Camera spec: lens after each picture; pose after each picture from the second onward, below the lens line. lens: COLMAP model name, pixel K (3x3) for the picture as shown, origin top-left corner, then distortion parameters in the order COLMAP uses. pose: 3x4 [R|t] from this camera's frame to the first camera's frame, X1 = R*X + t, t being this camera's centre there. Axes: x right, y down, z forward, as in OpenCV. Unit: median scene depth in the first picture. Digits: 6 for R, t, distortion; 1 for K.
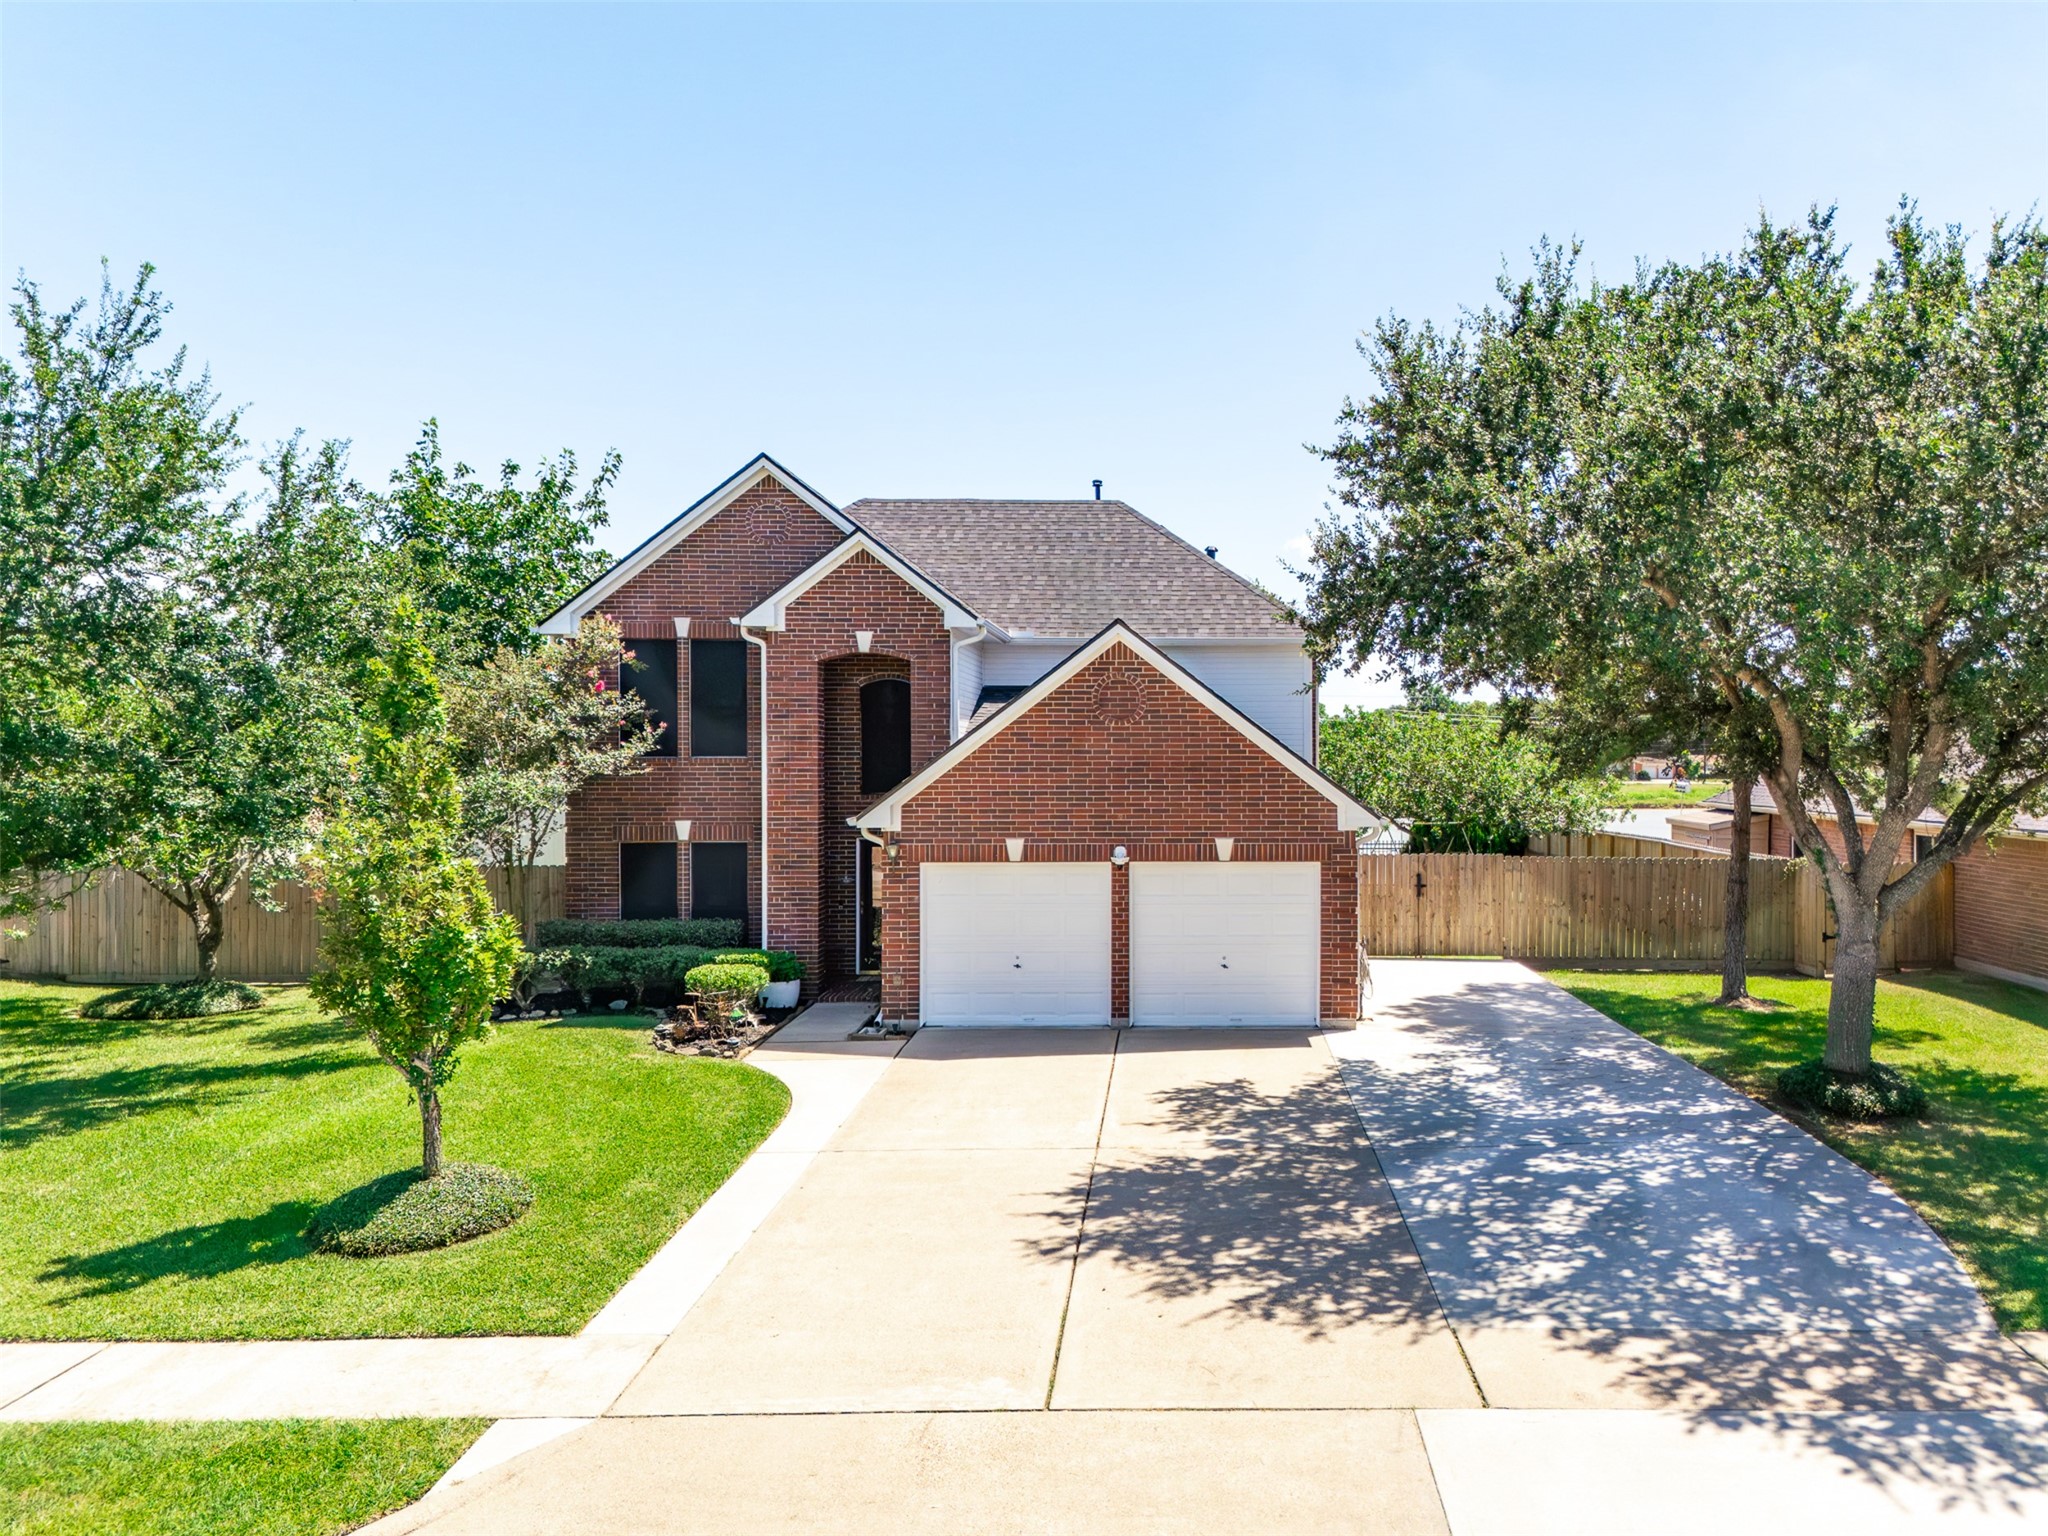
lens RADIAL K [[1552.6, 0, 1024.0], [0, 1552.6, 768.0], [0, 0, 1]] dist [0.041092, -0.042511]
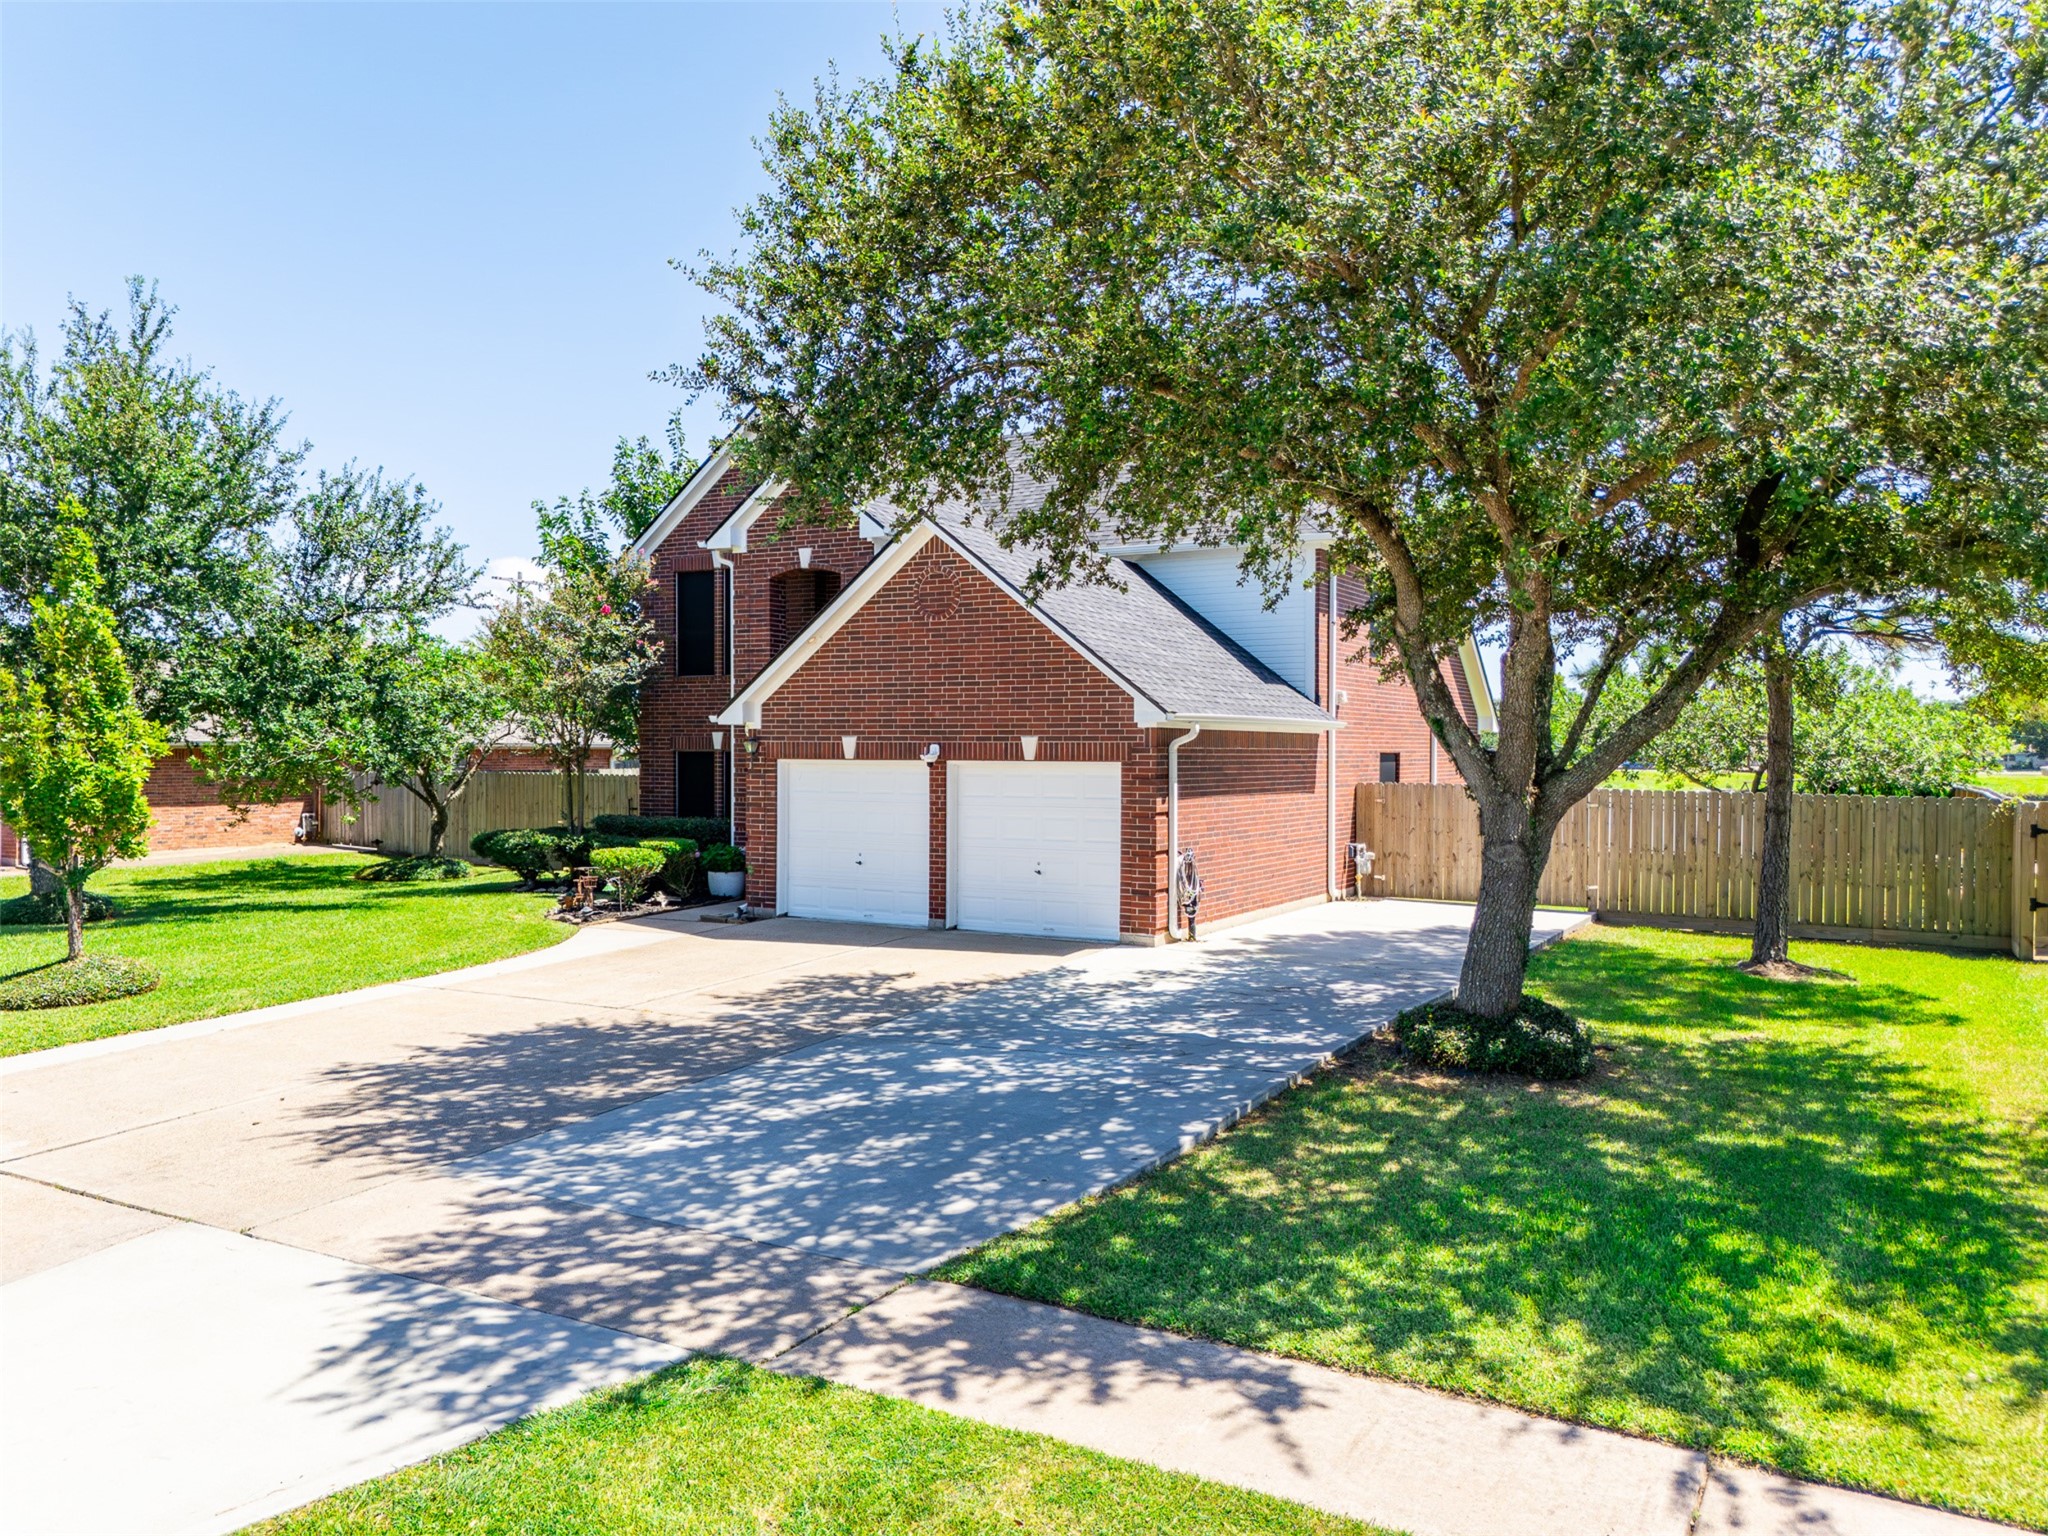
lens RADIAL K [[1443.9, 0, 1024.0], [0, 1443.9, 768.0], [0, 0, 1]] dist [0.047183, -0.049410]
pose [[0.882701, 0.012787, -0.469762, 0.897656], [-0.011253, 0.999918, 0.006072, 0.098321], [0.469801, -0.000073, 0.882772, 0.364531]]
